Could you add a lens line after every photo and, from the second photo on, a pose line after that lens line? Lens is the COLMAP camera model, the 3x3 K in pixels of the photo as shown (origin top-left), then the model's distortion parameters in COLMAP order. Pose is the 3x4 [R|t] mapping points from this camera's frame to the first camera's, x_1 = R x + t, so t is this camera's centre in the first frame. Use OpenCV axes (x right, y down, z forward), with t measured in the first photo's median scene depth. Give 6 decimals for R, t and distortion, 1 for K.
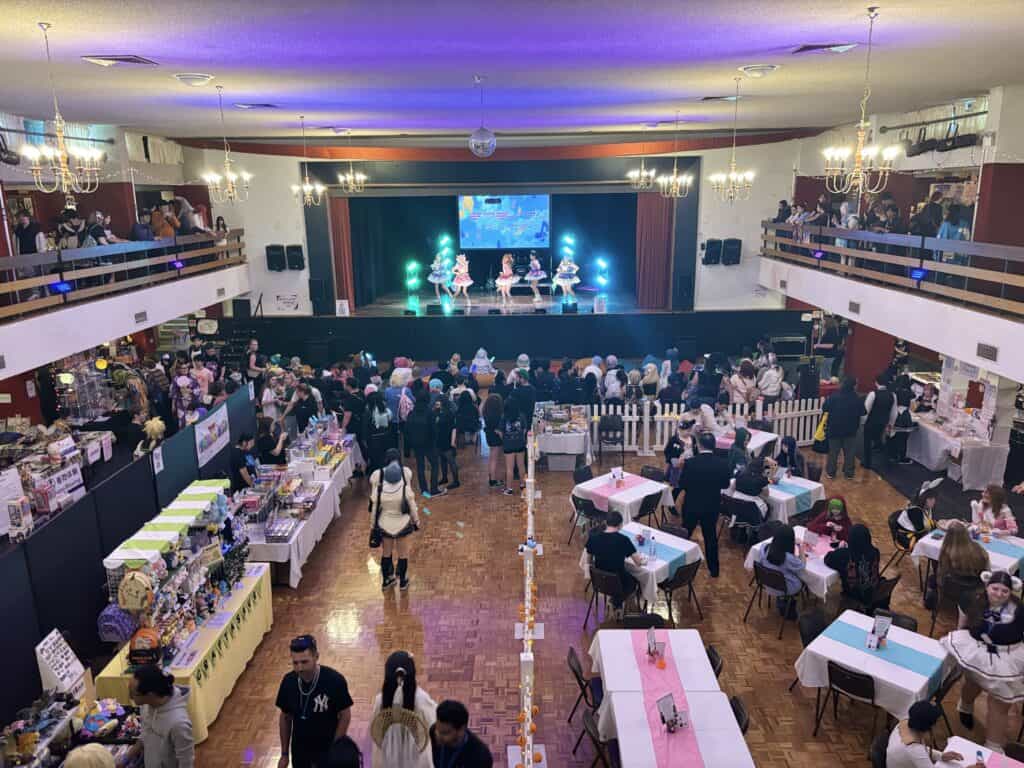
lens RADIAL K [[772.5, 0, 512.4], [0, 772.5, 387.5], [0, 0, 1]] dist [0.030368, -0.019102]
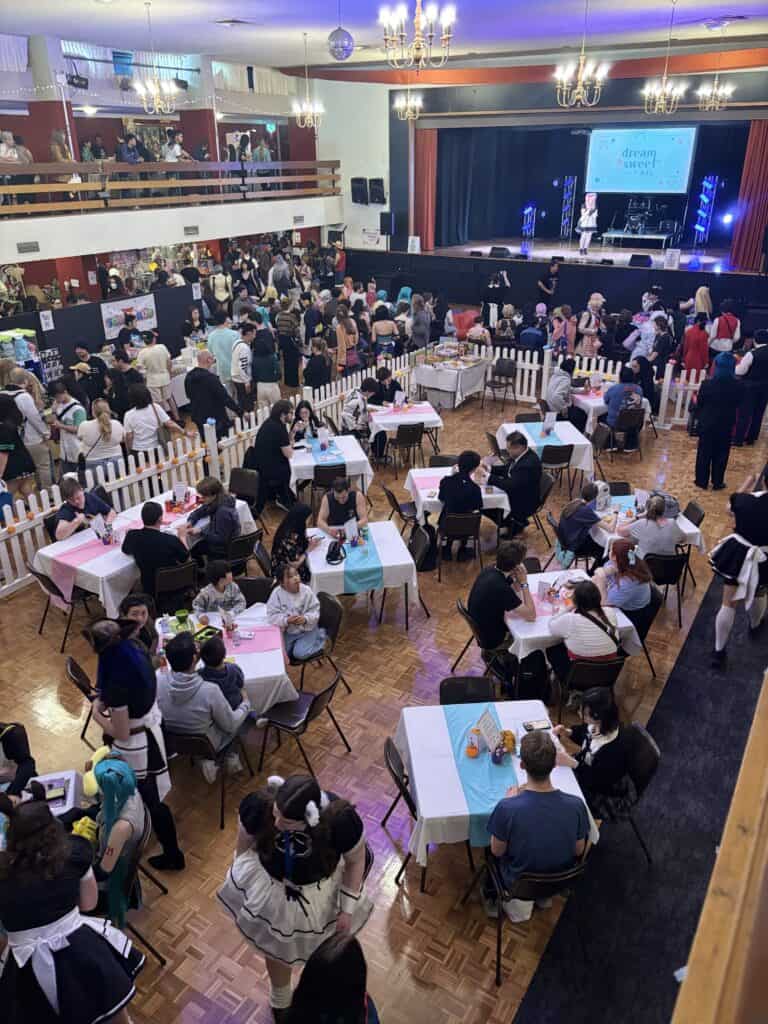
lens RADIAL K [[772.5, 0, 377.7], [0, 772.5, 512.6], [0, 0, 1]] dist [0.030368, -0.019102]
pose [[0.853903, 0.227471, -0.468088, 0.716135], [-0.133905, 0.965170, 0.224758, 0.036280], [0.502911, -0.129242, 0.854621, 0.116609]]
